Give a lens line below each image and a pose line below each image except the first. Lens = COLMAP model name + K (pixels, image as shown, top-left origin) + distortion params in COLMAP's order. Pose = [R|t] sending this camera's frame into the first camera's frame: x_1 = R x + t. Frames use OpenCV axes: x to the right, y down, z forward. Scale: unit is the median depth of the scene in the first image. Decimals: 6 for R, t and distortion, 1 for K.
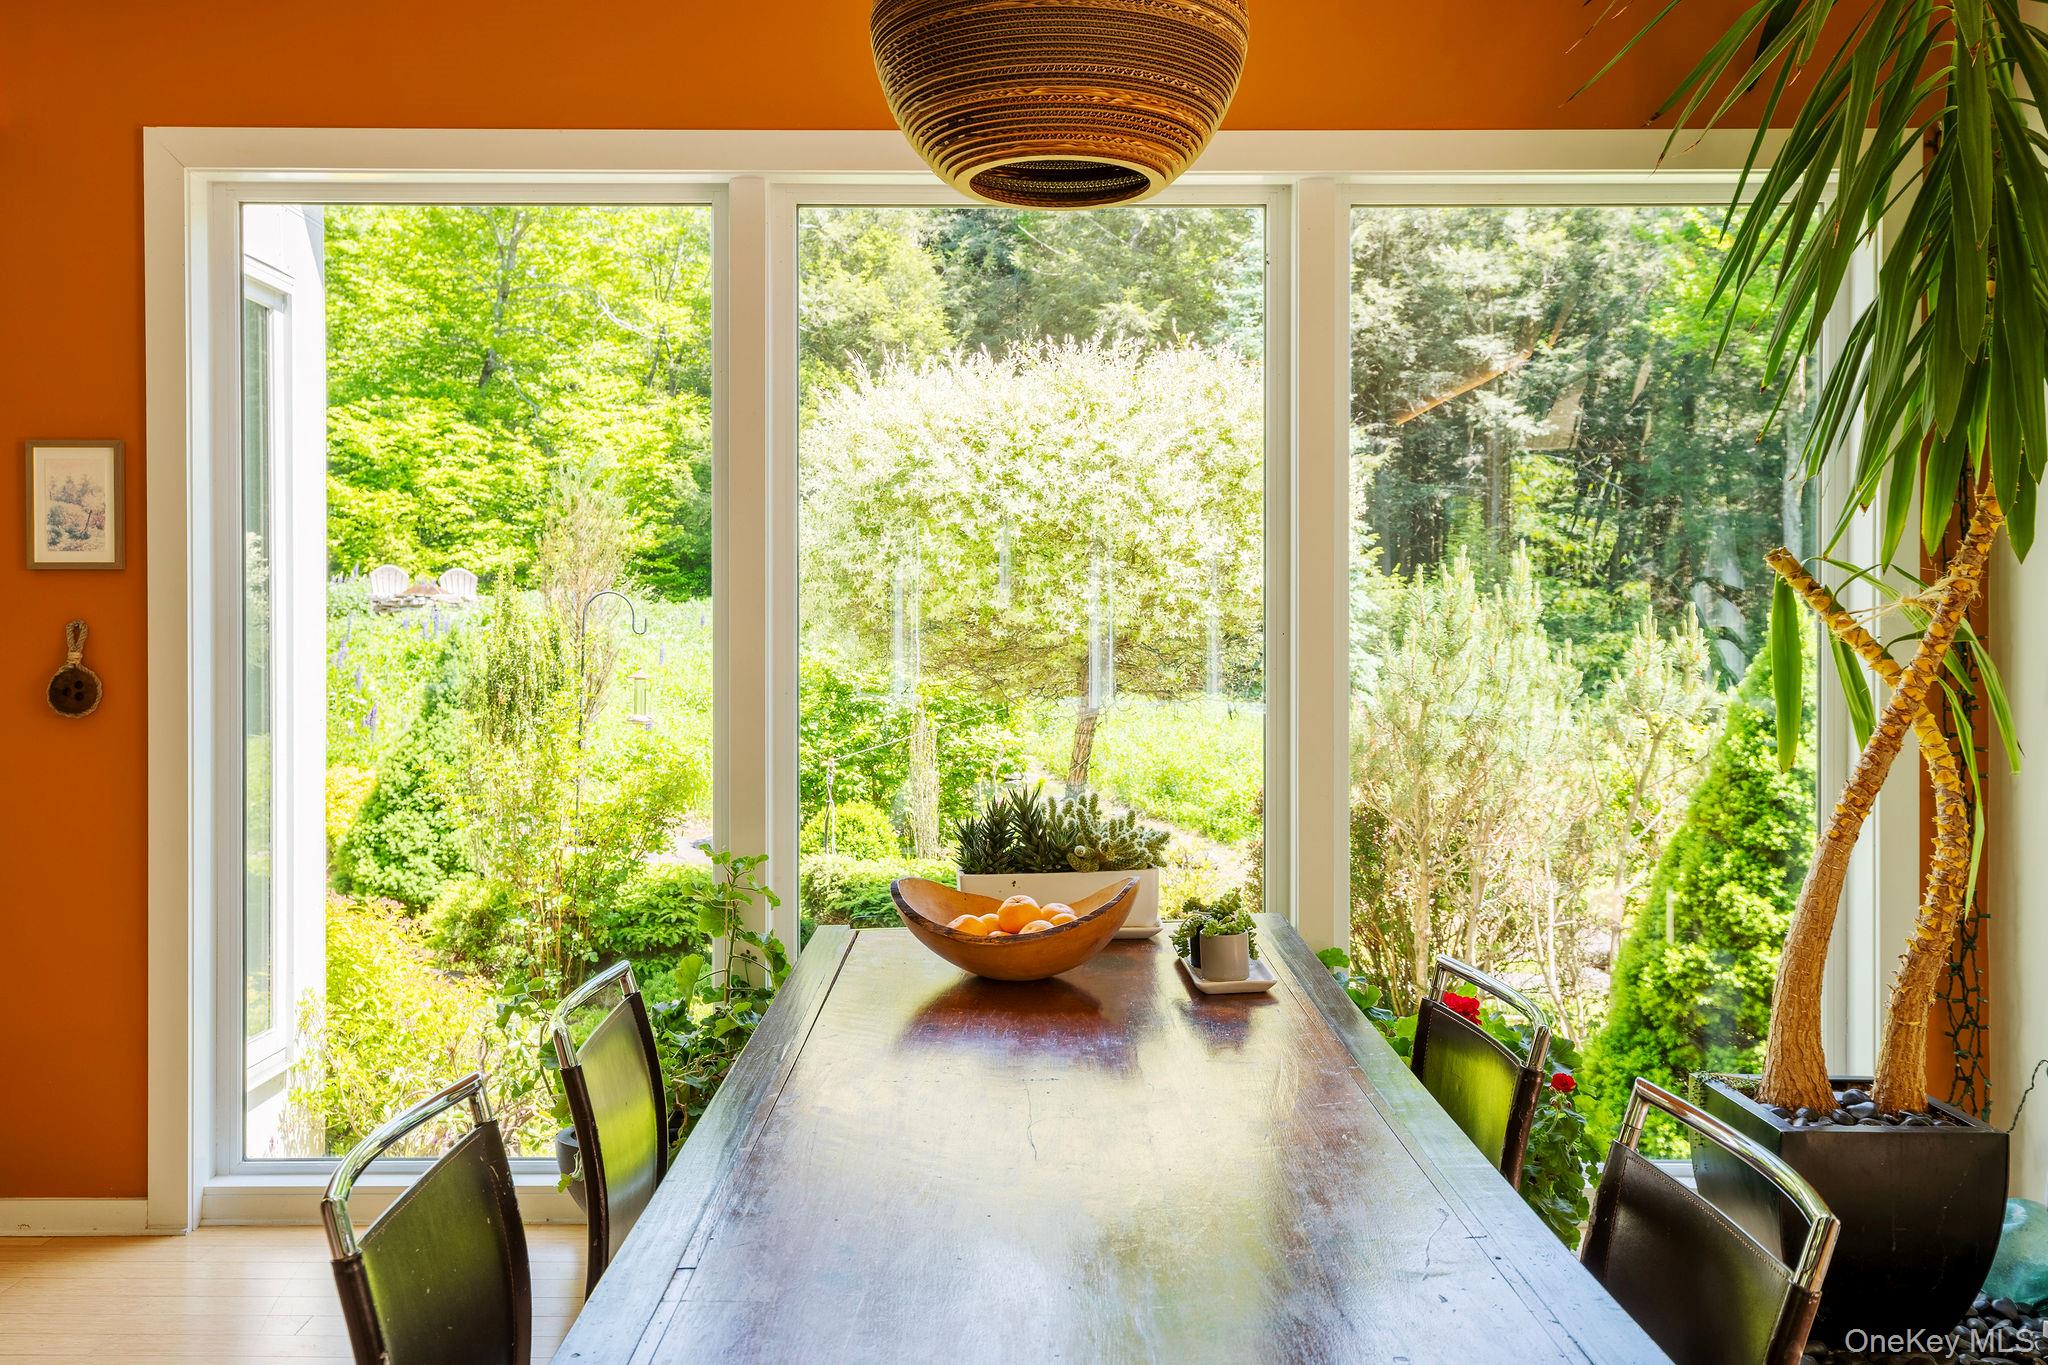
lens RADIAL K [[1751.2, 0, 1024.0], [0, 1751.2, 682.5], [0, 0, 1]] dist [0.009512, -0.000614]
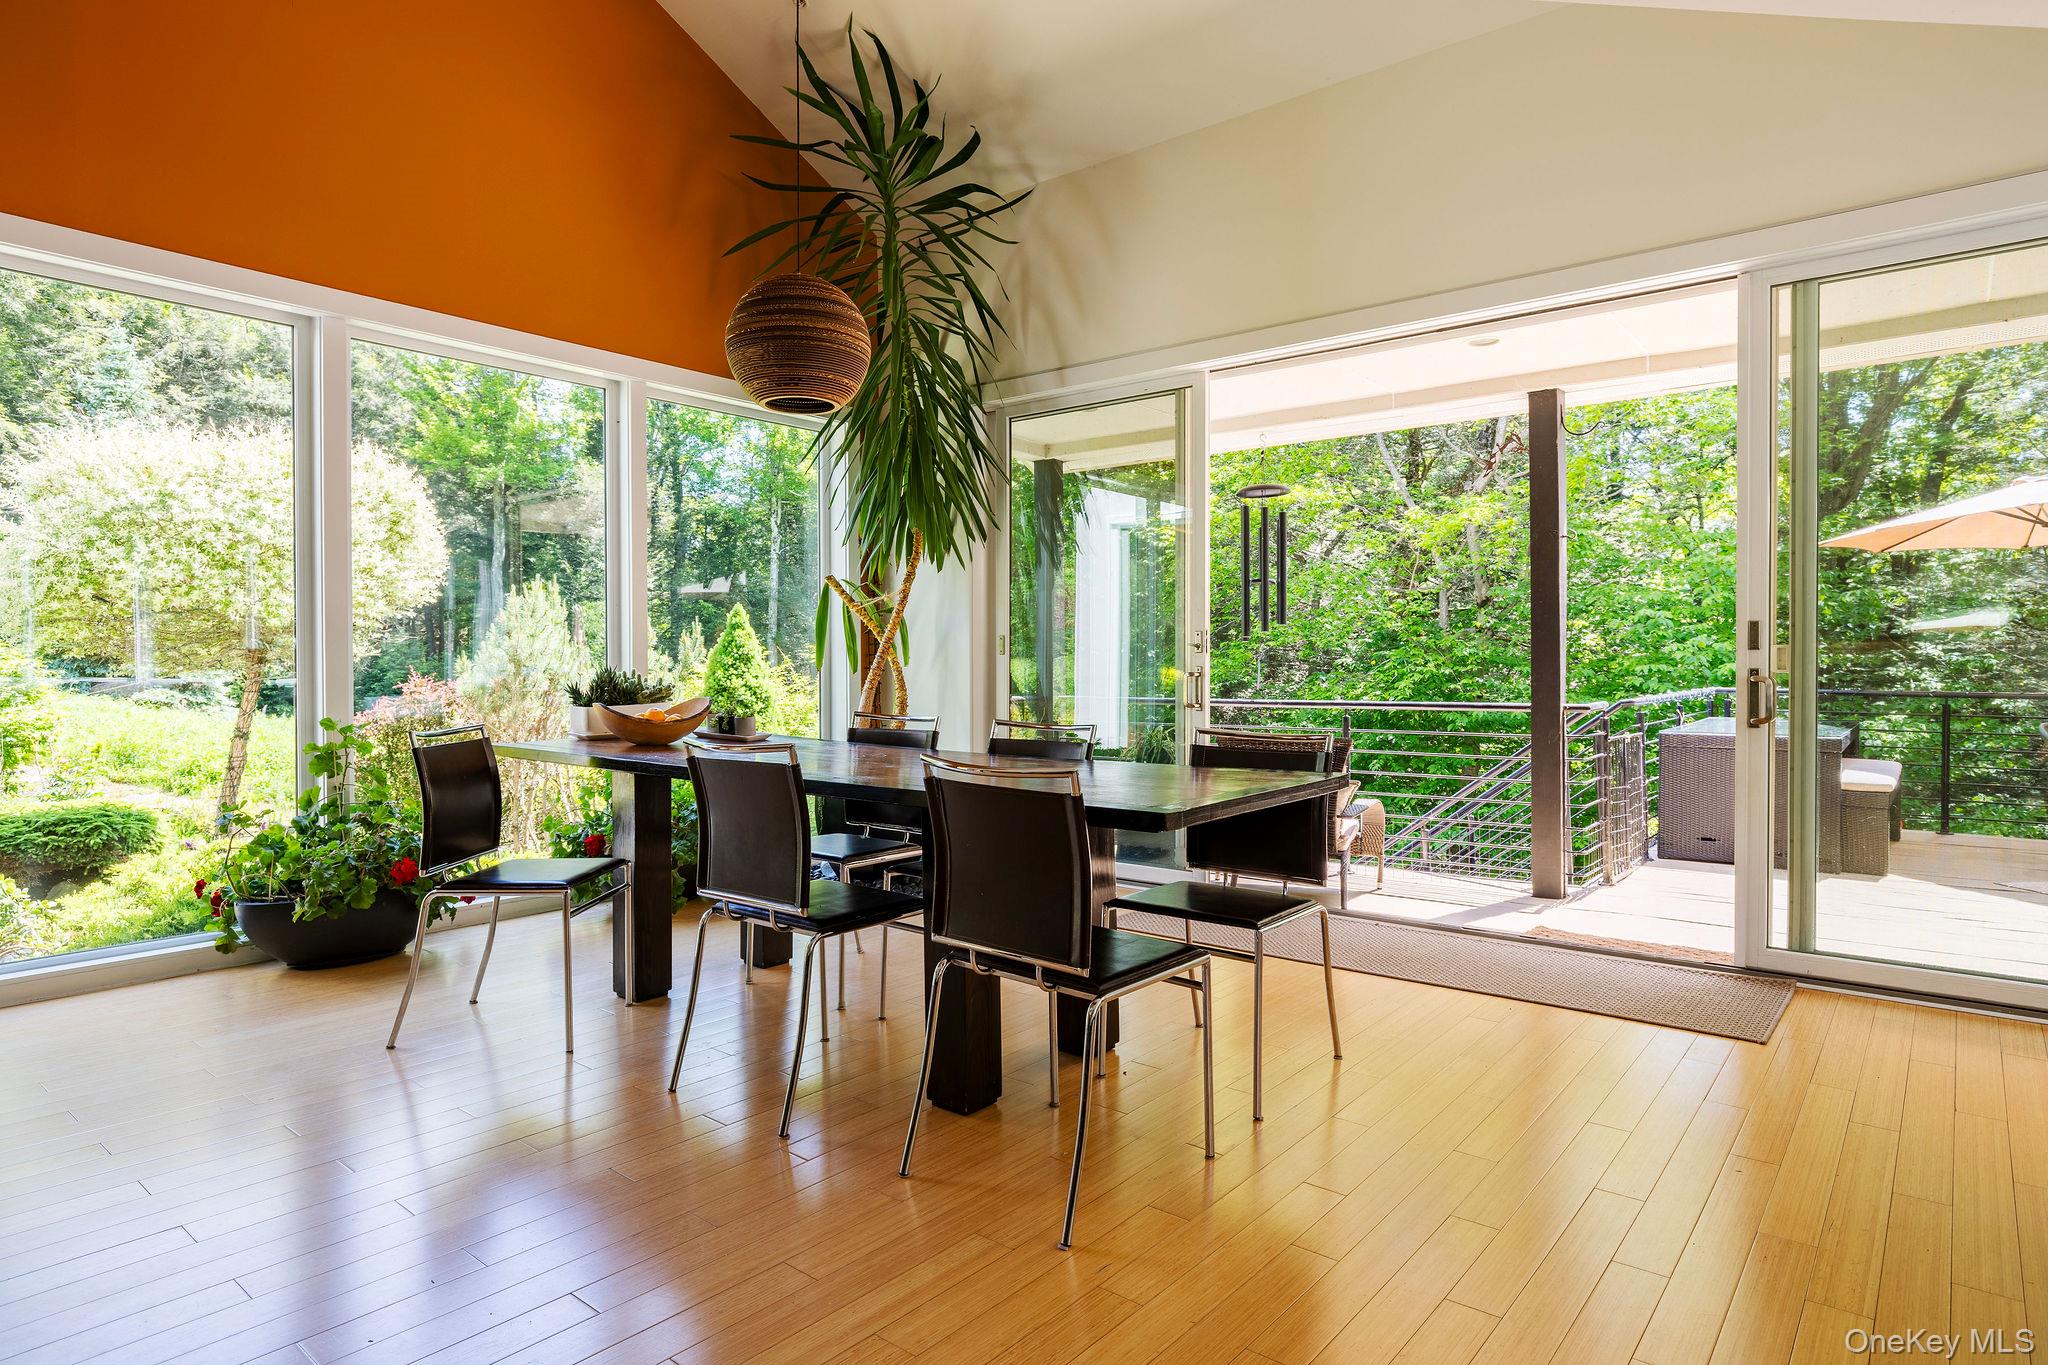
lens RADIAL K [[1150.5, 0, 1024.0], [0, 1150.5, 682.5], [0, 0, 1]] dist [-0.000417, 0.000096]
pose [[0.607785, -0.014100, 0.793976, -0.195665], [0.026417, 0.999648, -0.002469, 0.023815], [-0.793662, 0.022475, 0.607943, -0.054871]]
